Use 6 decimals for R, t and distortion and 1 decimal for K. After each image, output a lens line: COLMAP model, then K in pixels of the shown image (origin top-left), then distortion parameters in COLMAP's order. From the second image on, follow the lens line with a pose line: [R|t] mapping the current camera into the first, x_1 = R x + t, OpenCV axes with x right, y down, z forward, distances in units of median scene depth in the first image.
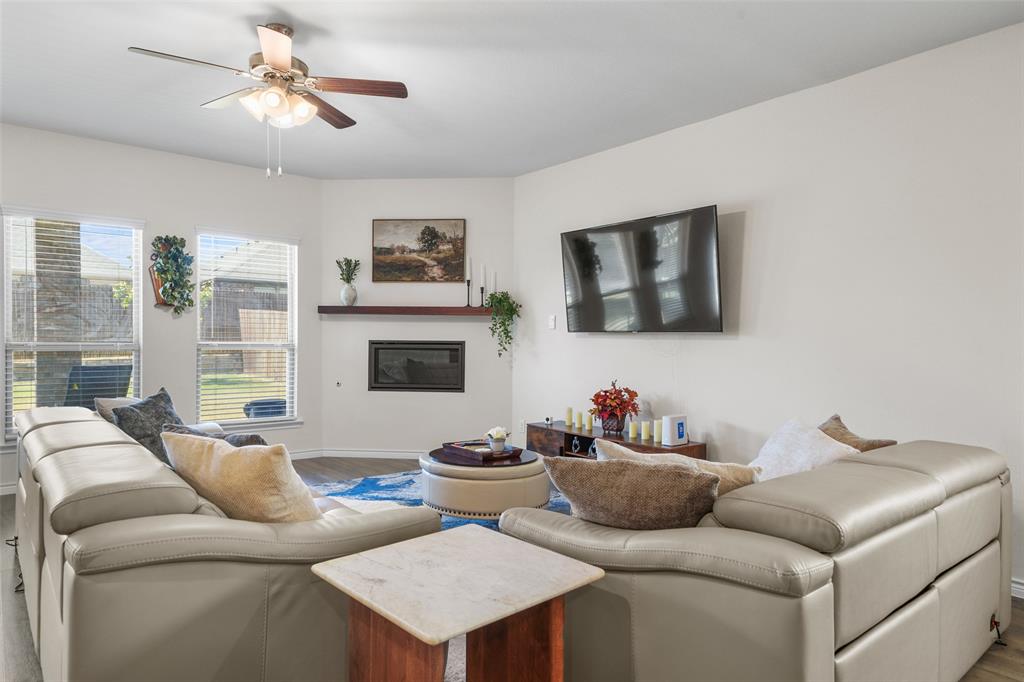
lens RADIAL K [[616.7, 0, 511.9], [0, 616.7, 338.1], [0, 0, 1]] dist [0.057204, 0.000816]
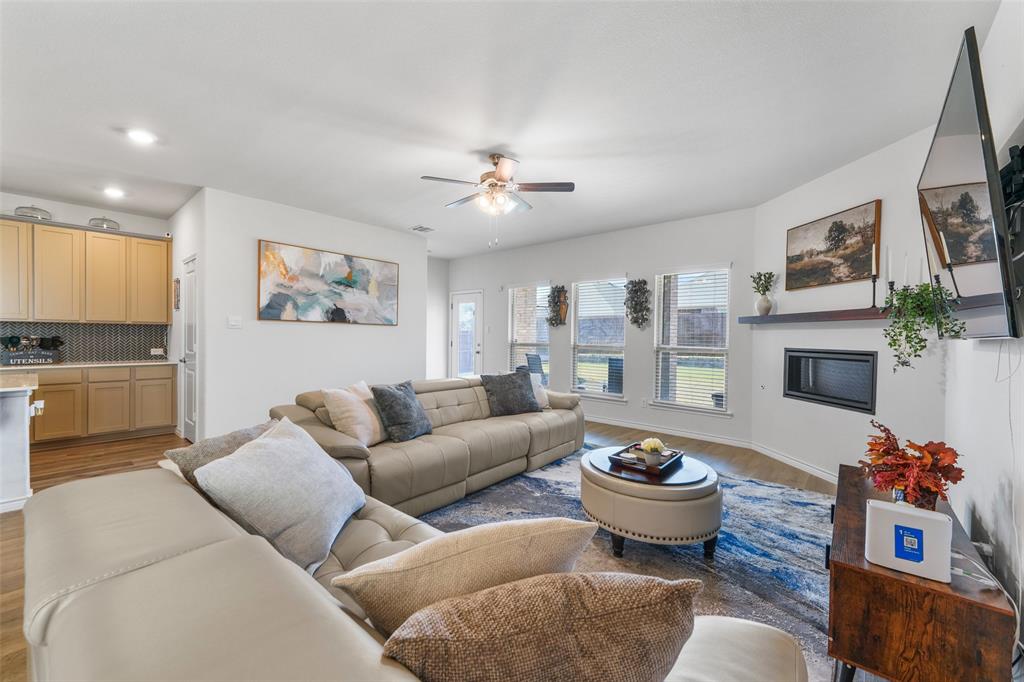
lens RADIAL K [[408.2, 0, 508.2], [0, 408.2, 339.9], [0, 0, 1]] dist [0.000070, 0.000240]
pose [[0.187725, 0.000635, -0.982221, 0.355529], [-0.010337, 0.999946, -0.001329, -0.004202], [0.982167, 0.010403, 0.187721, 0.427873]]
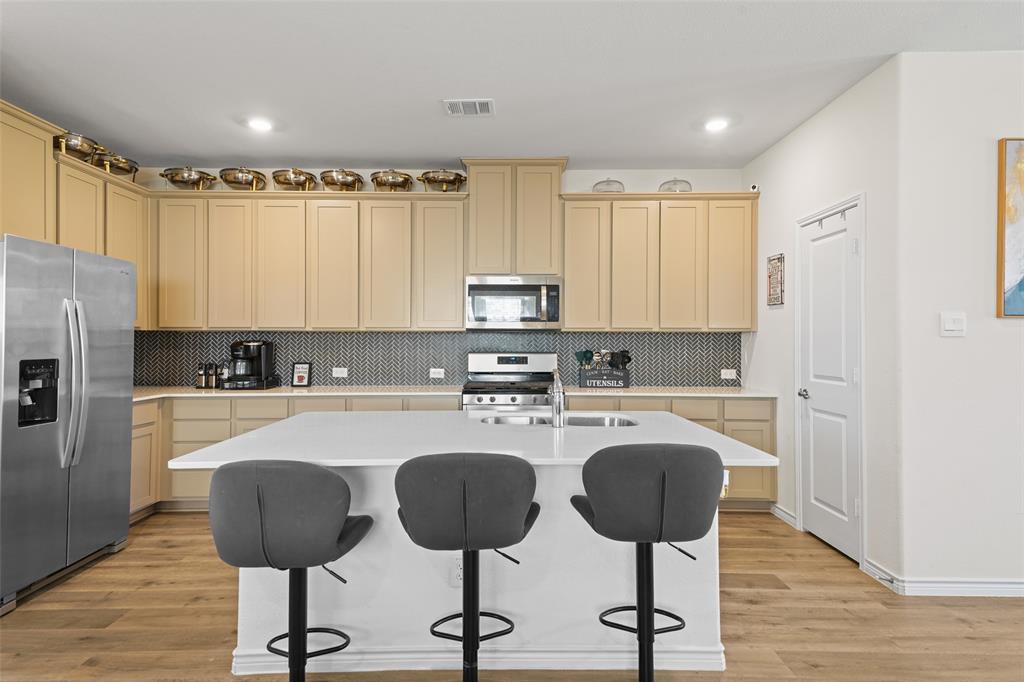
lens RADIAL K [[568.7, 0, 512.2], [0, 568.7, 339.1], [0, 0, 1]] dist [0.003315, 0.000644]
pose [[-0.618855, -0.016343, -0.785335, 0.238706], [-0.013301, 0.999858, -0.010326, -0.006991], [0.785393, 0.004056, -0.618985, 0.234515]]
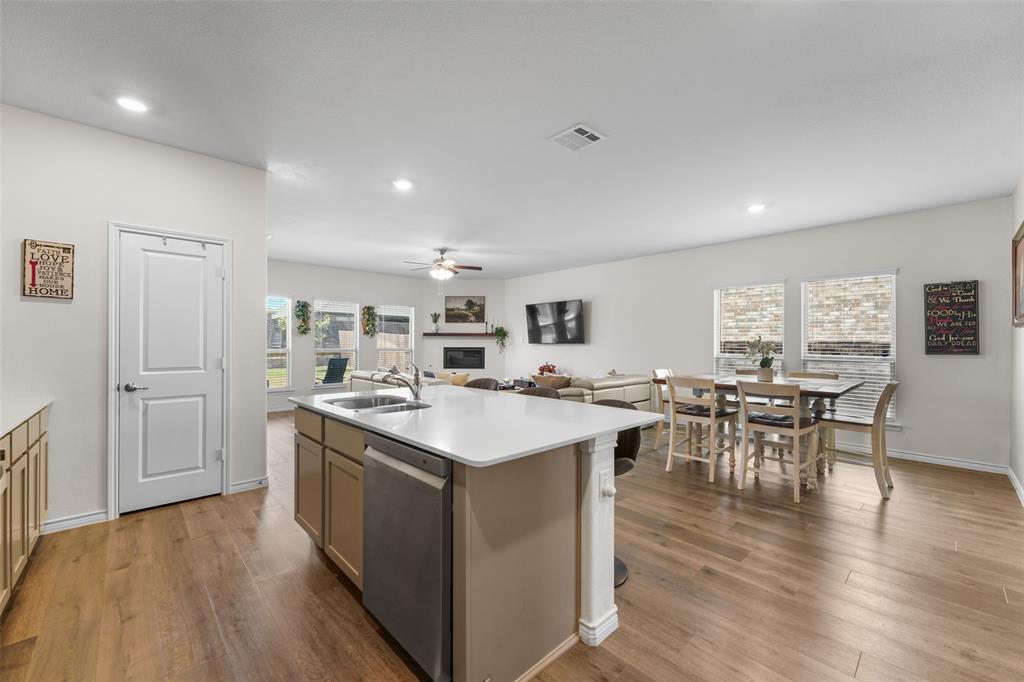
lens RADIAL K [[408.2, 0, 511.8], [0, 408.2, 342.7], [0, 0, 1]] dist [0.000070, 0.000240]
pose [[0.996193, -0.006164, 0.086953, -0.109104], [0.006545, 0.999970, -0.004089, -0.005595], [-0.086925, 0.004643, 0.996204, -0.589376]]
